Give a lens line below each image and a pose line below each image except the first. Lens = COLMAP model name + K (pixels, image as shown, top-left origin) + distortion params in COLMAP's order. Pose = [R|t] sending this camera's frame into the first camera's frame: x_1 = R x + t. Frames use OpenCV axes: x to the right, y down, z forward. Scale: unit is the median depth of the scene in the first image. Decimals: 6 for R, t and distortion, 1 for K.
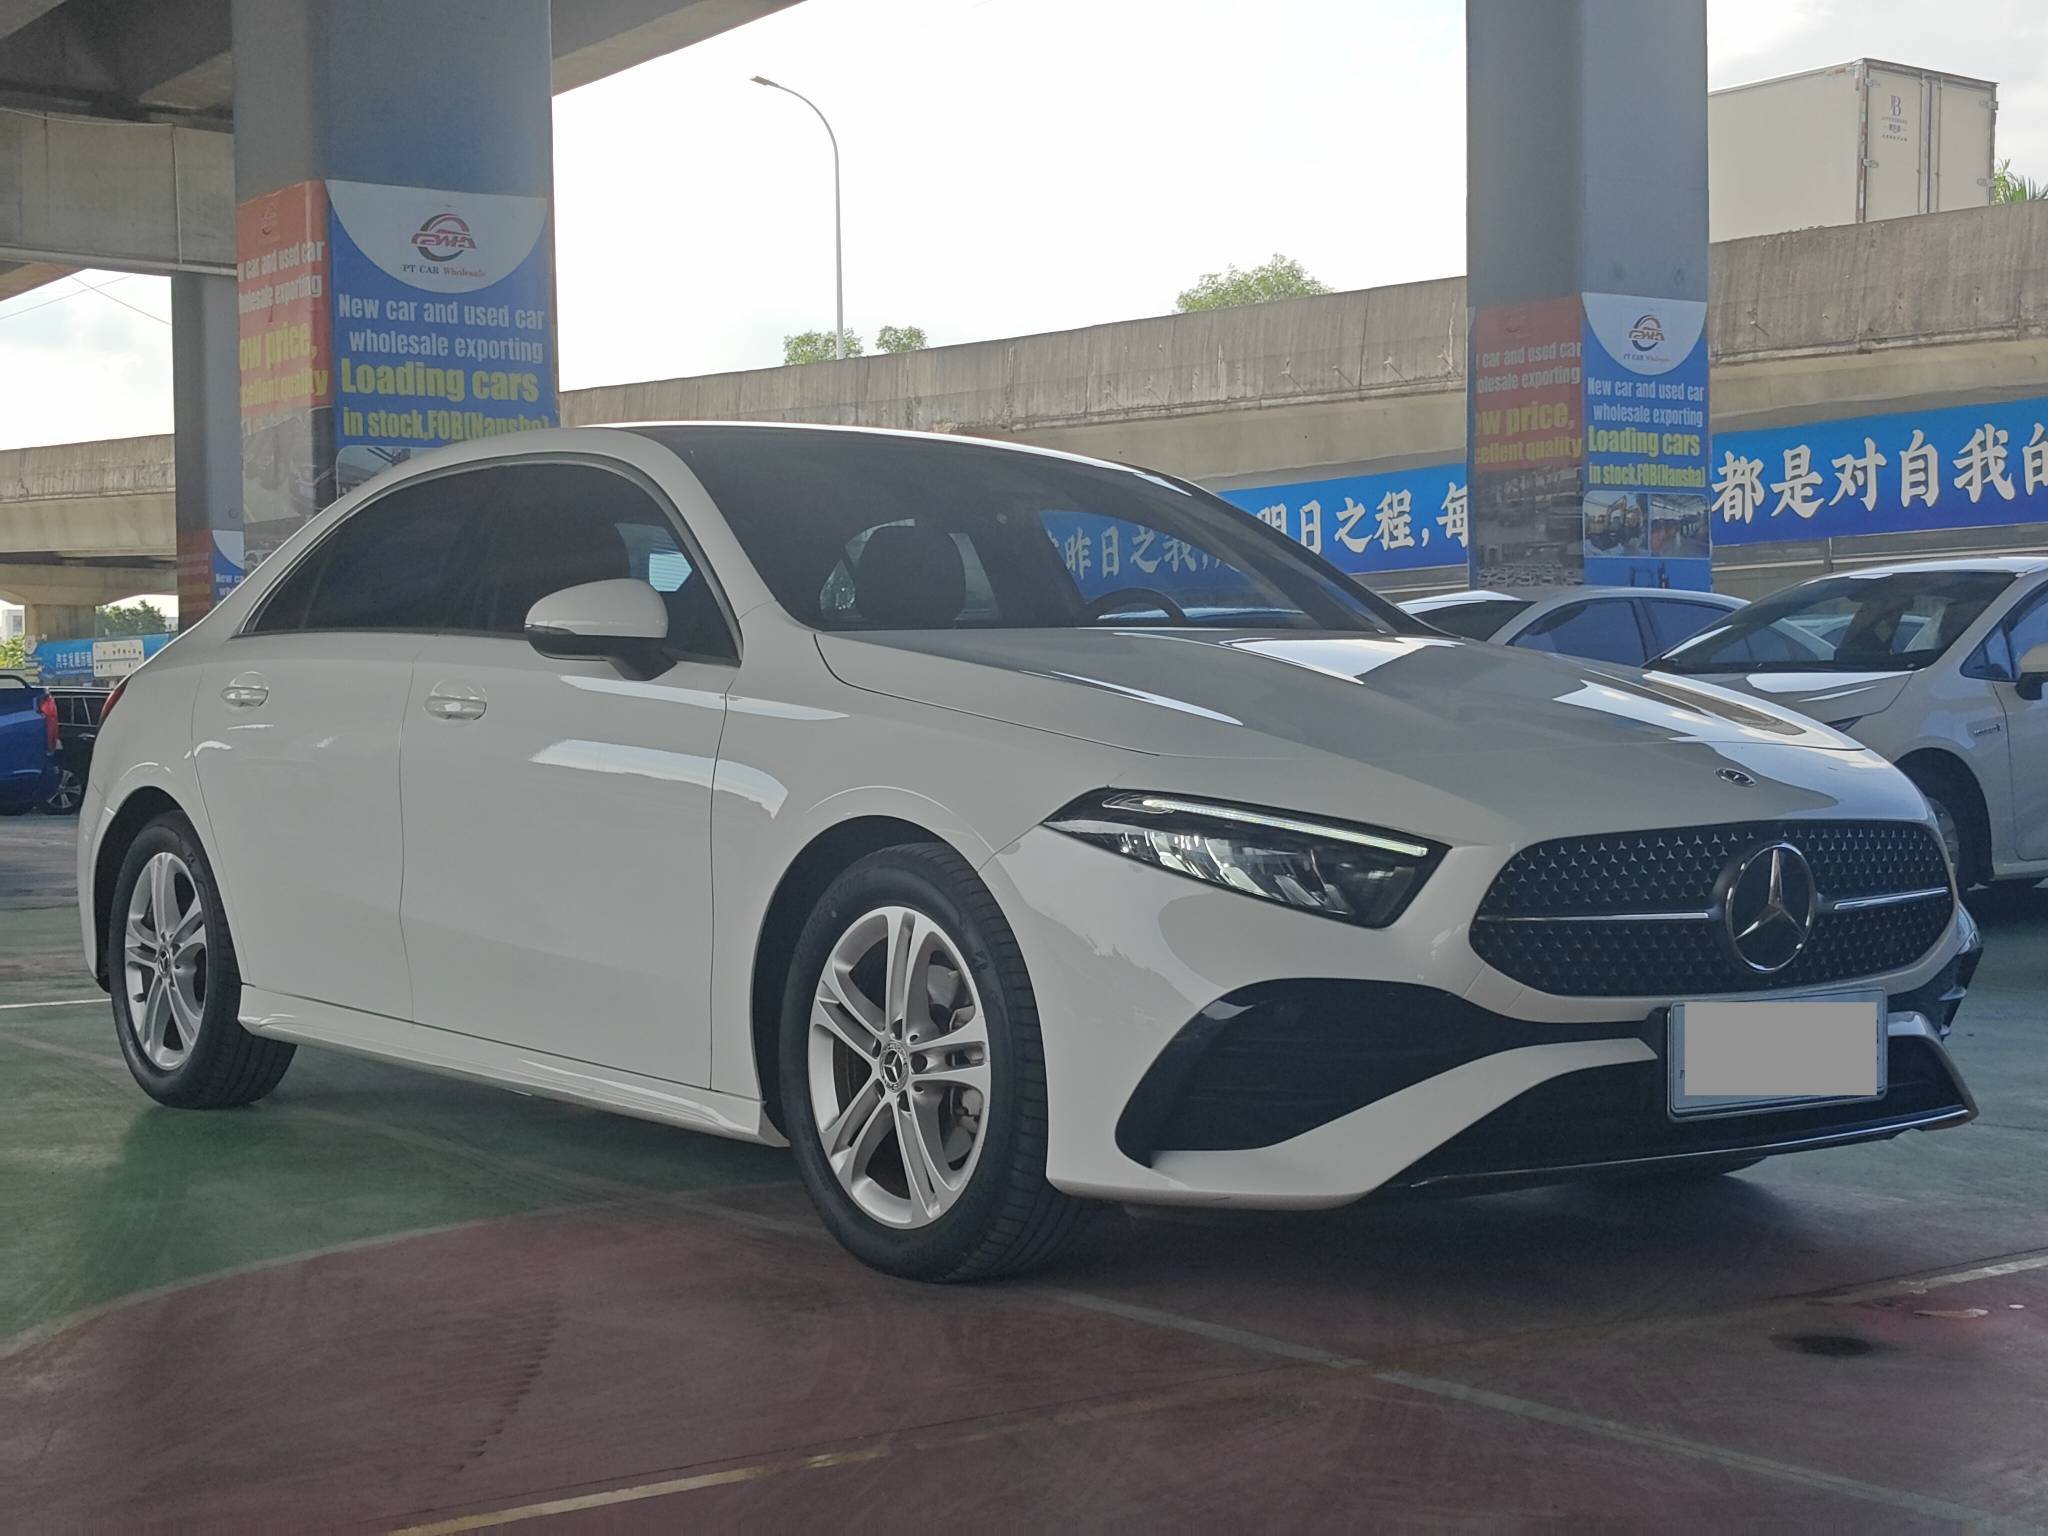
lens RADIAL K [[3113.0, 0, 950.7], [0, 3113.0, 790.1], [0, 0, 1]] dist [0.203378, -0.795126]
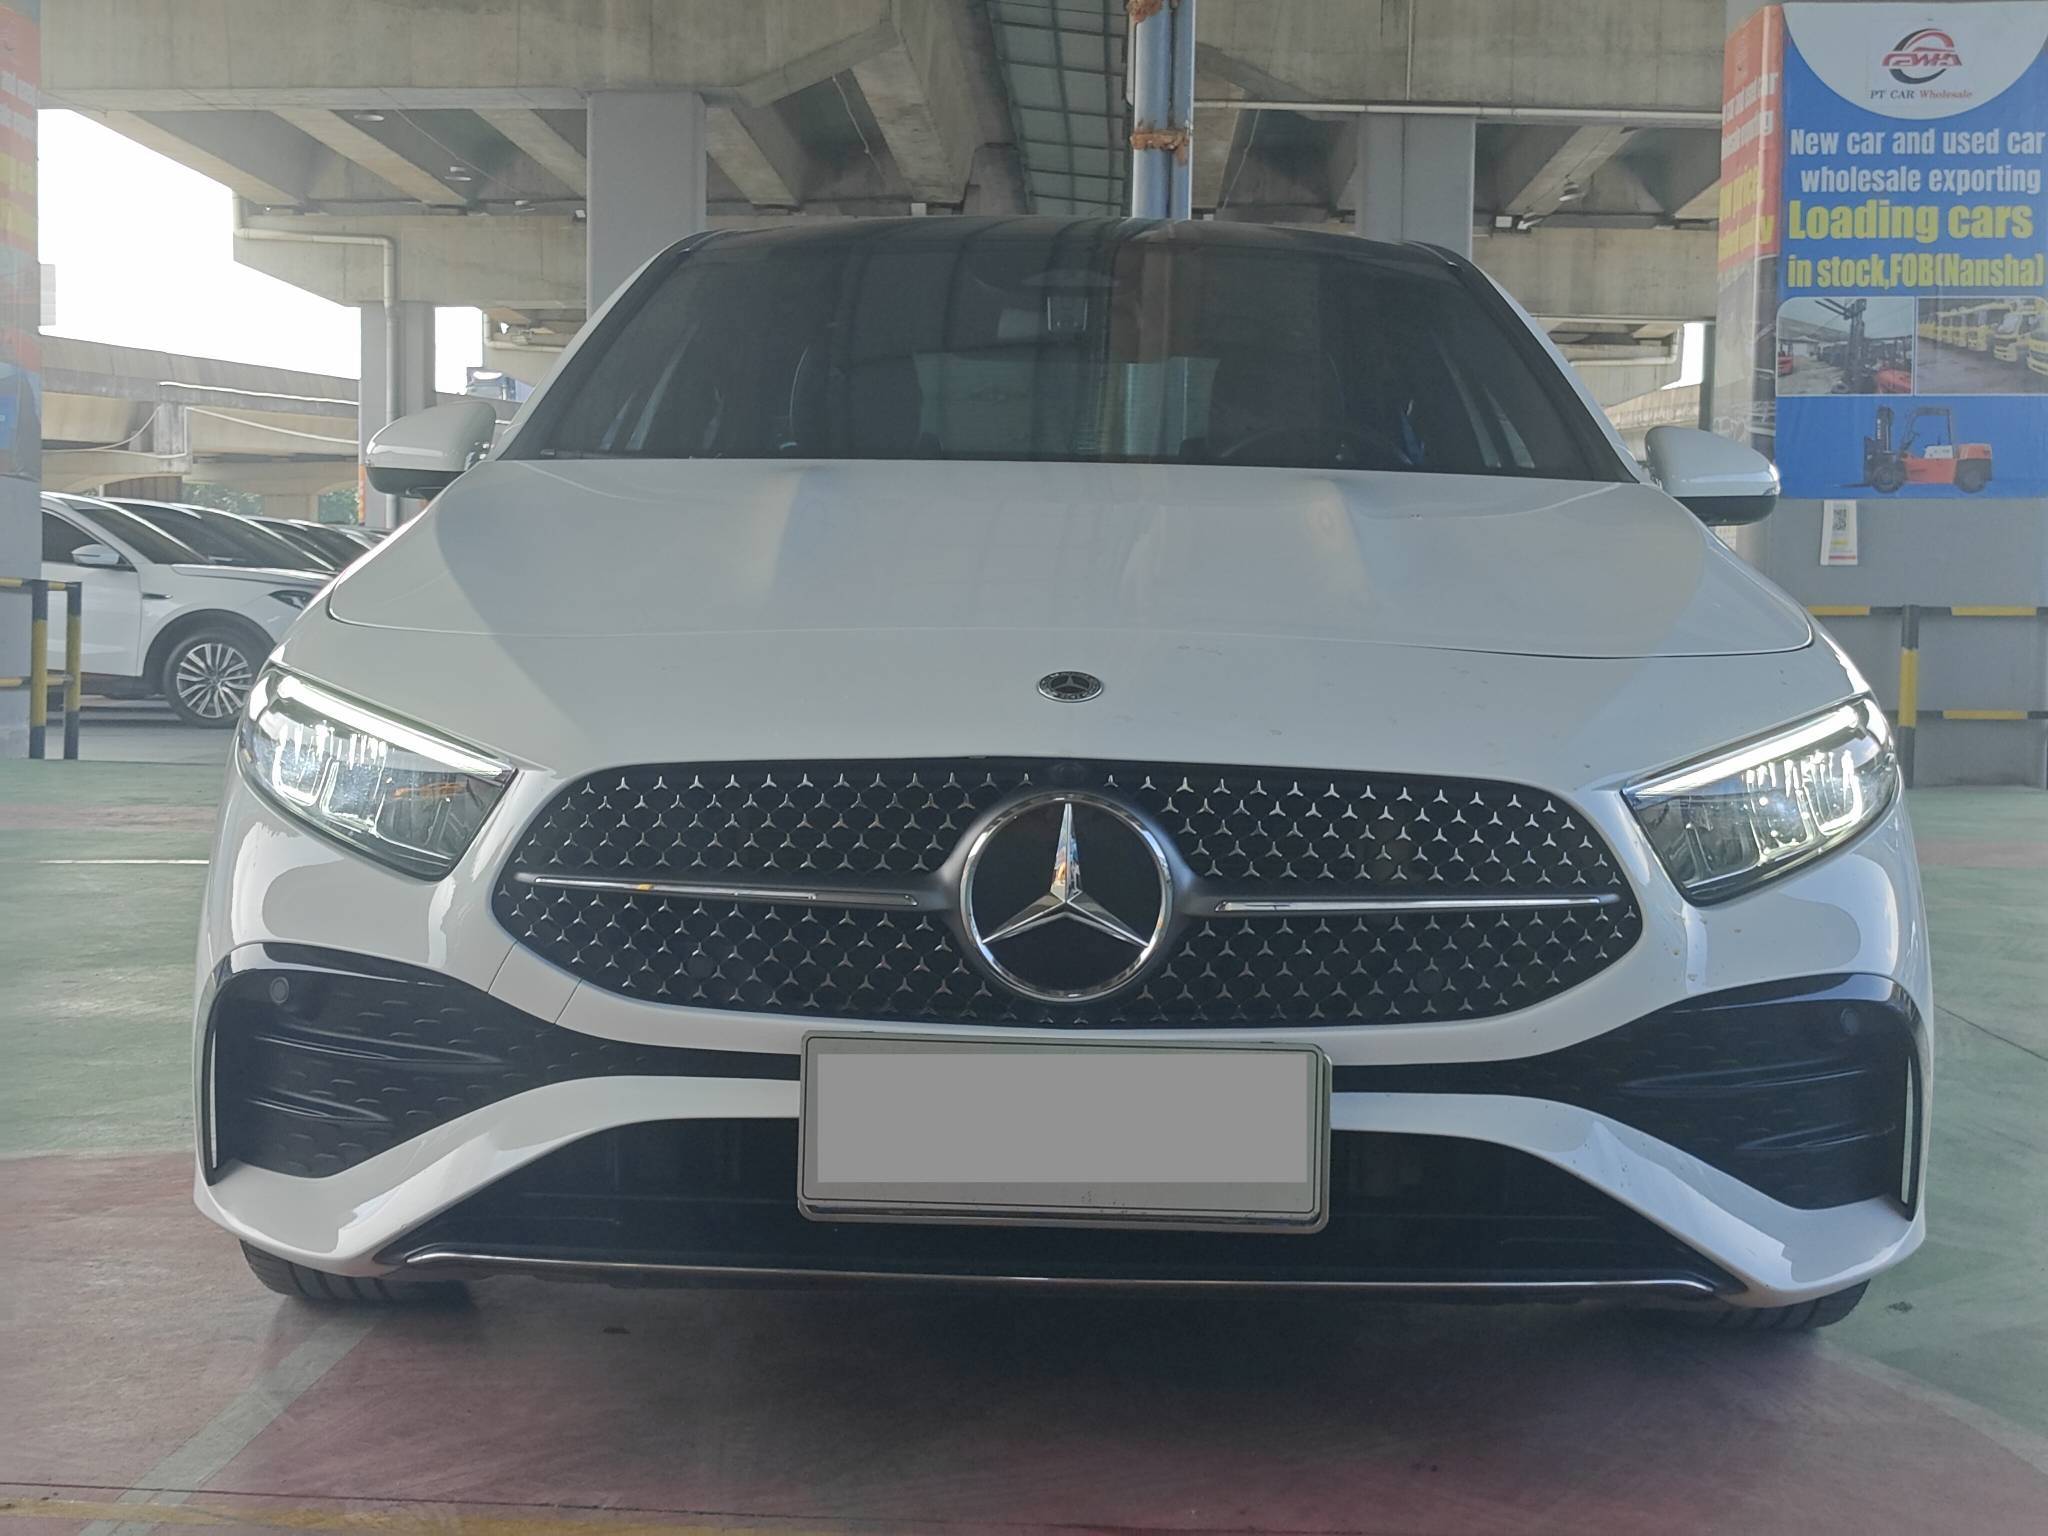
lens RADIAL K [[3138.0, 0, 1024.0], [0, 3138.0, 768.0], [0, 0, 1]] dist [0.139239, -0.161739]
pose [[0.799965, 0.061336, -0.596903, 0.185118], [-0.042393, 0.998053, 0.045741, -0.006520], [0.598547, -0.011287, 0.801008, 0.130554]]
